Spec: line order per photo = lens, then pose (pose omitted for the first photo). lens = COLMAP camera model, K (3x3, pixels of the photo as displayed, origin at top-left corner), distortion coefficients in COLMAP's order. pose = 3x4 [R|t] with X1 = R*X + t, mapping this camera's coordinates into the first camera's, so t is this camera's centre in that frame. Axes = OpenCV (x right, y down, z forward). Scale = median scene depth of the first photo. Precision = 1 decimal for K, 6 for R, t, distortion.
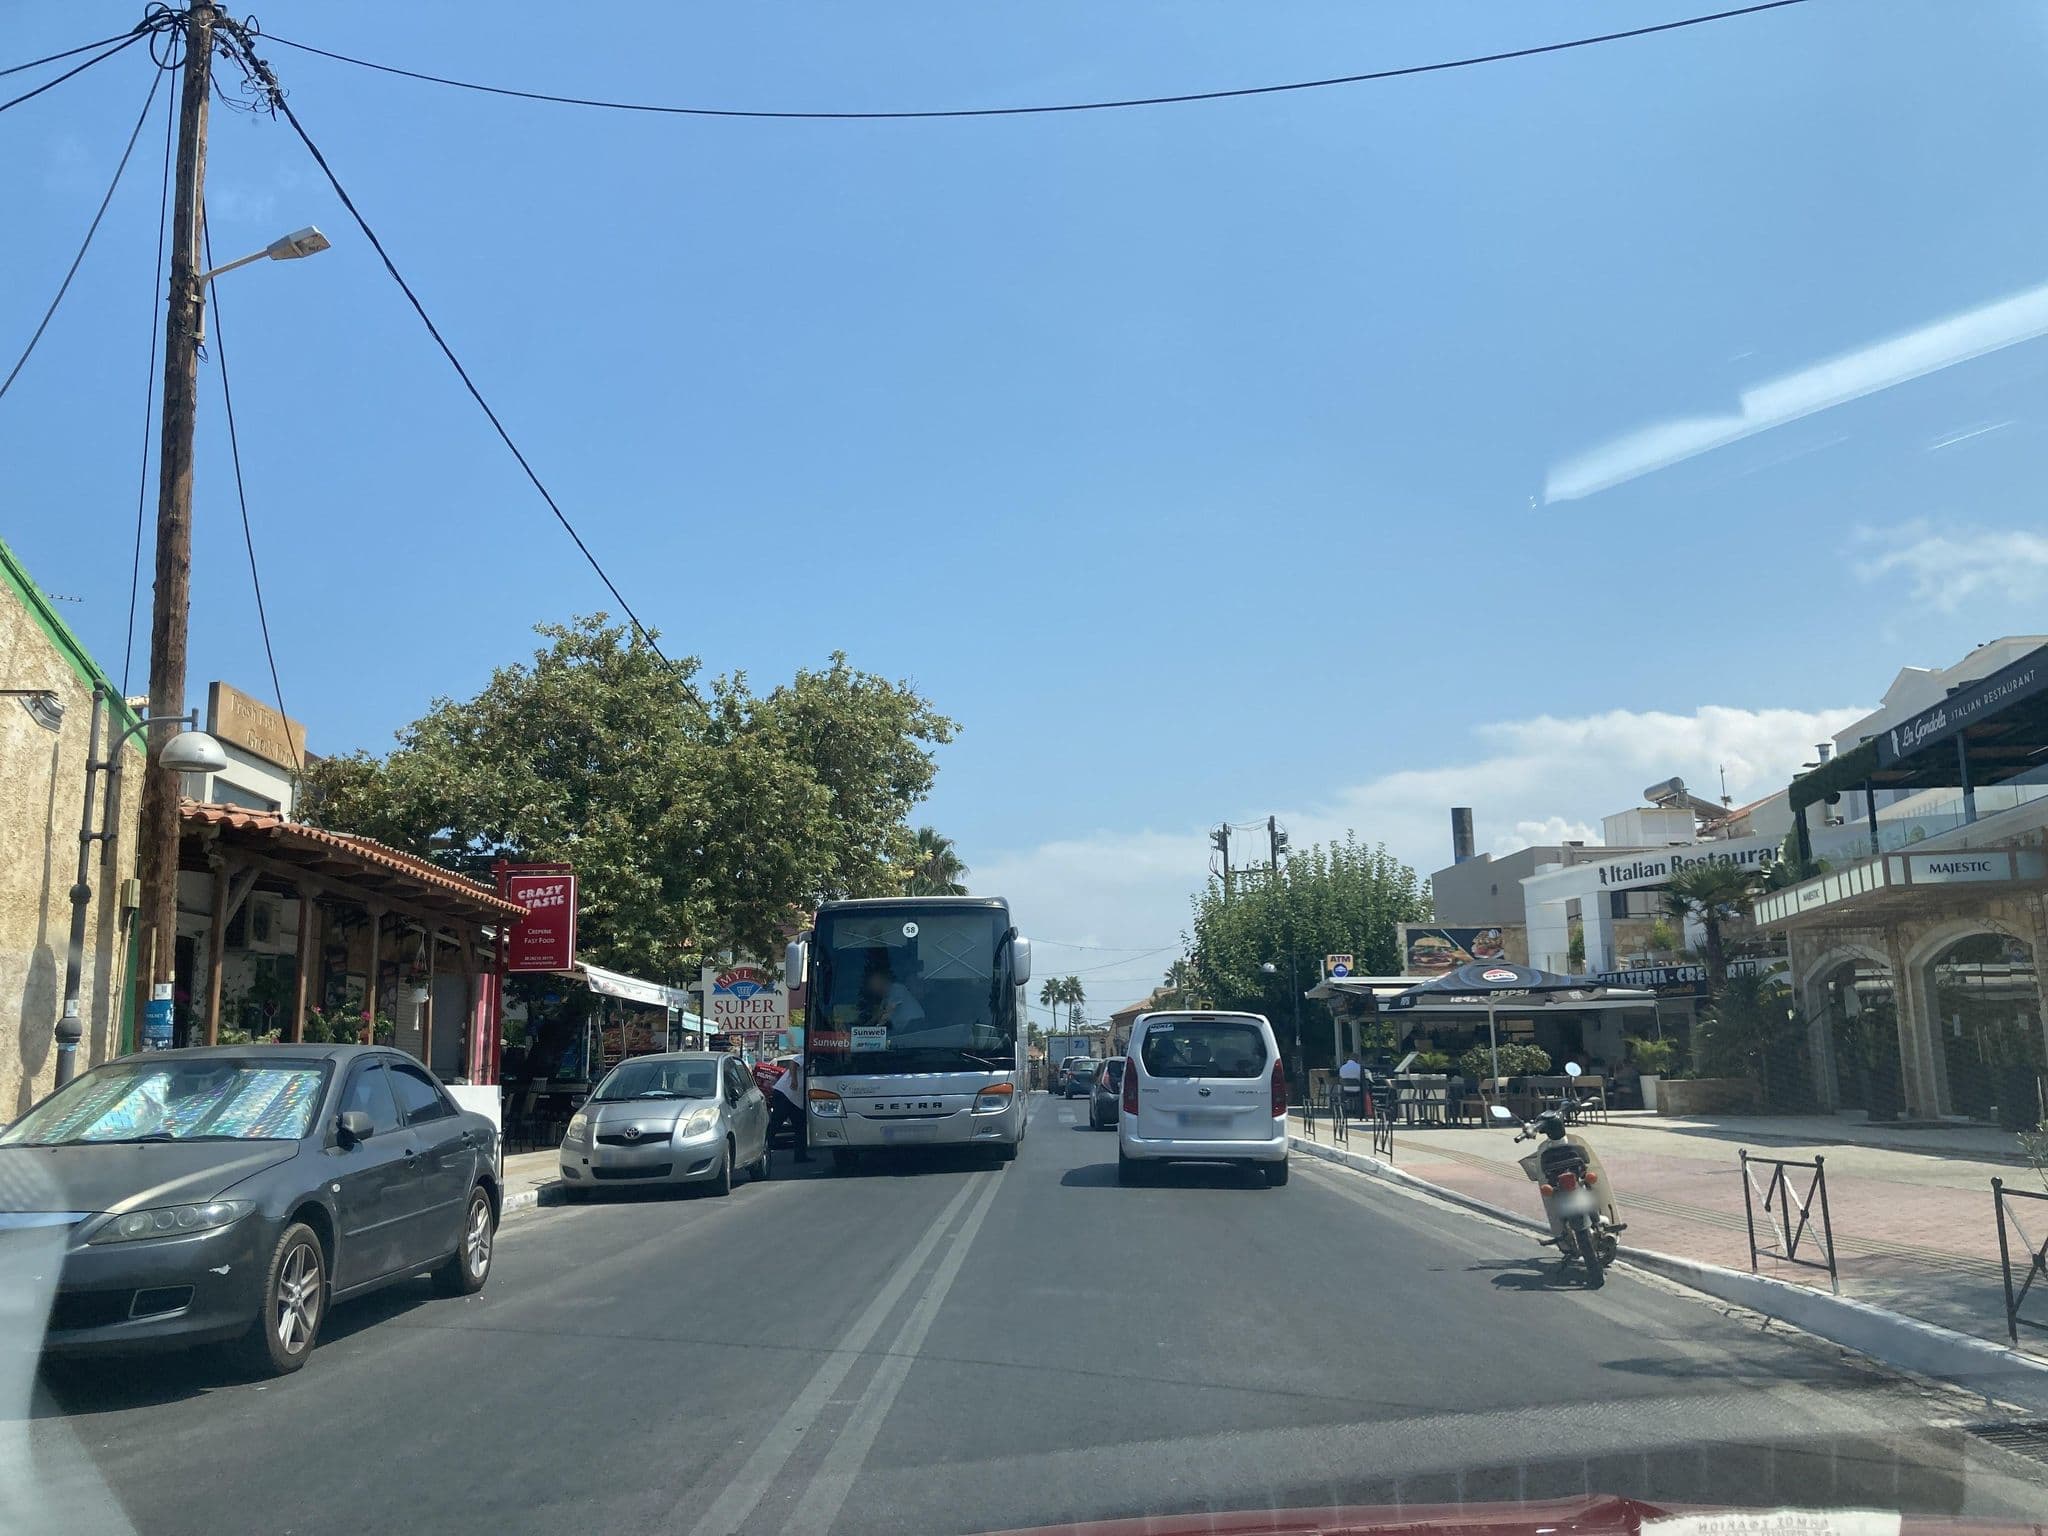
lens RADIAL K [[1623.5, 0, 1024.0], [0, 1623.5, 768.0], [0, 0, 1]] dist [0.004641, -0.173643]
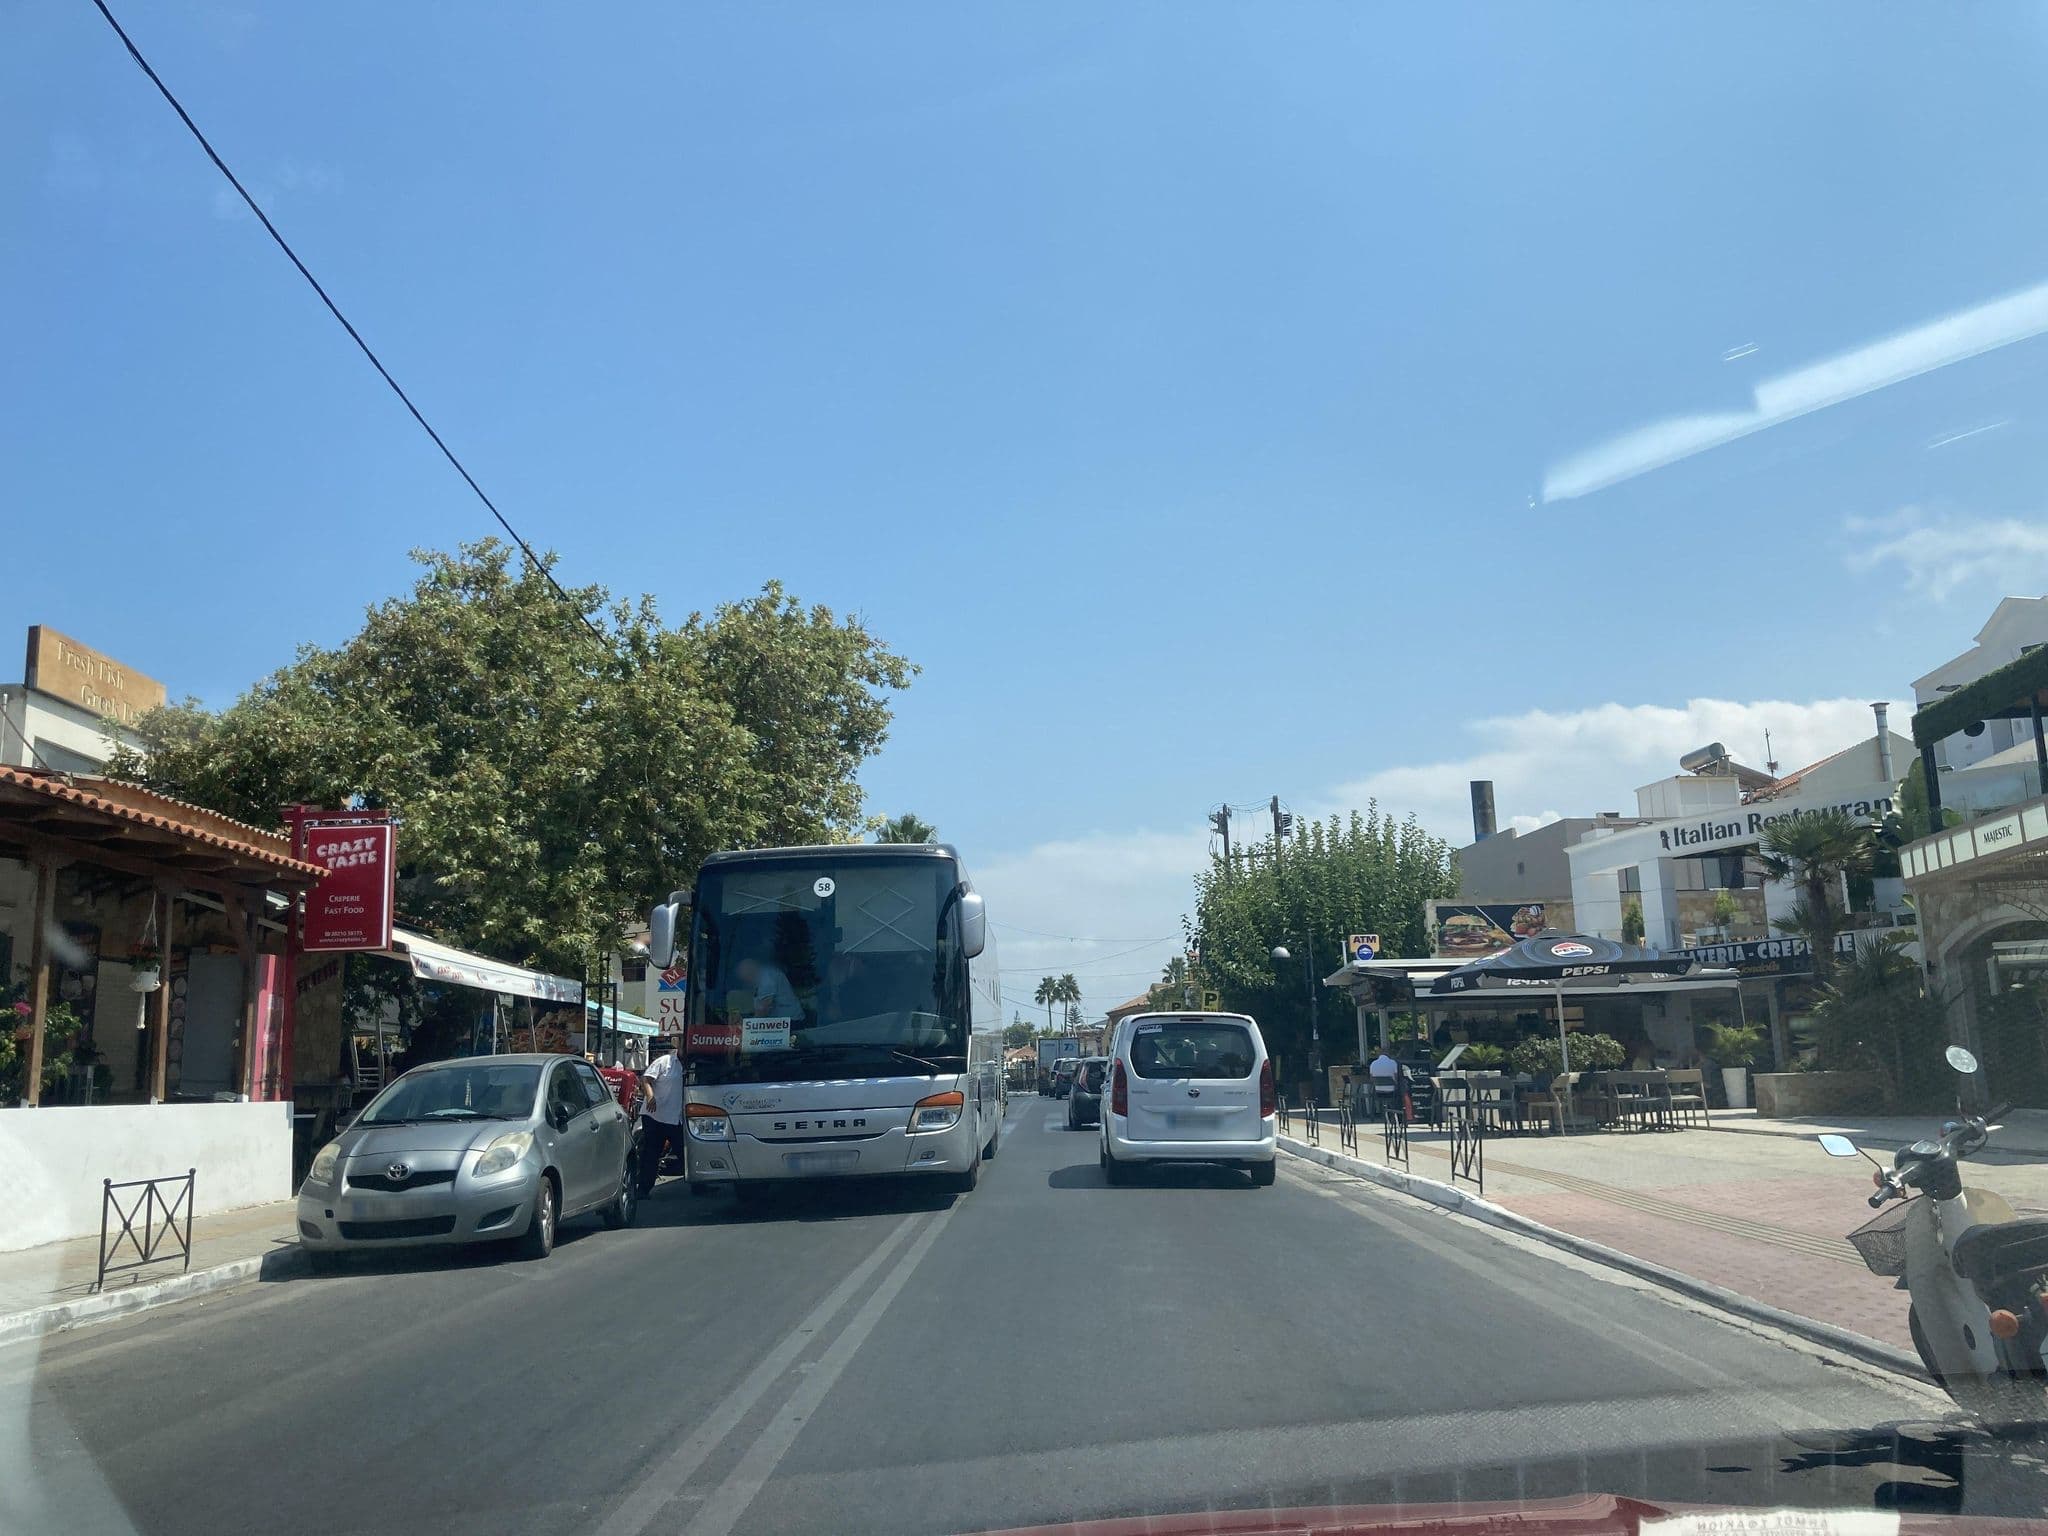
lens RADIAL K [[1628.7, 0, 1024.0], [0, 1628.7, 768.0], [0, 0, 1]] dist [-0.041683, 0.004767]
pose [[0.999910, -0.012757, 0.004036, 0.013370], [0.012760, 0.999918, -0.000505, 0.032151], [-0.004029, 0.000556, 0.999992, 0.175143]]
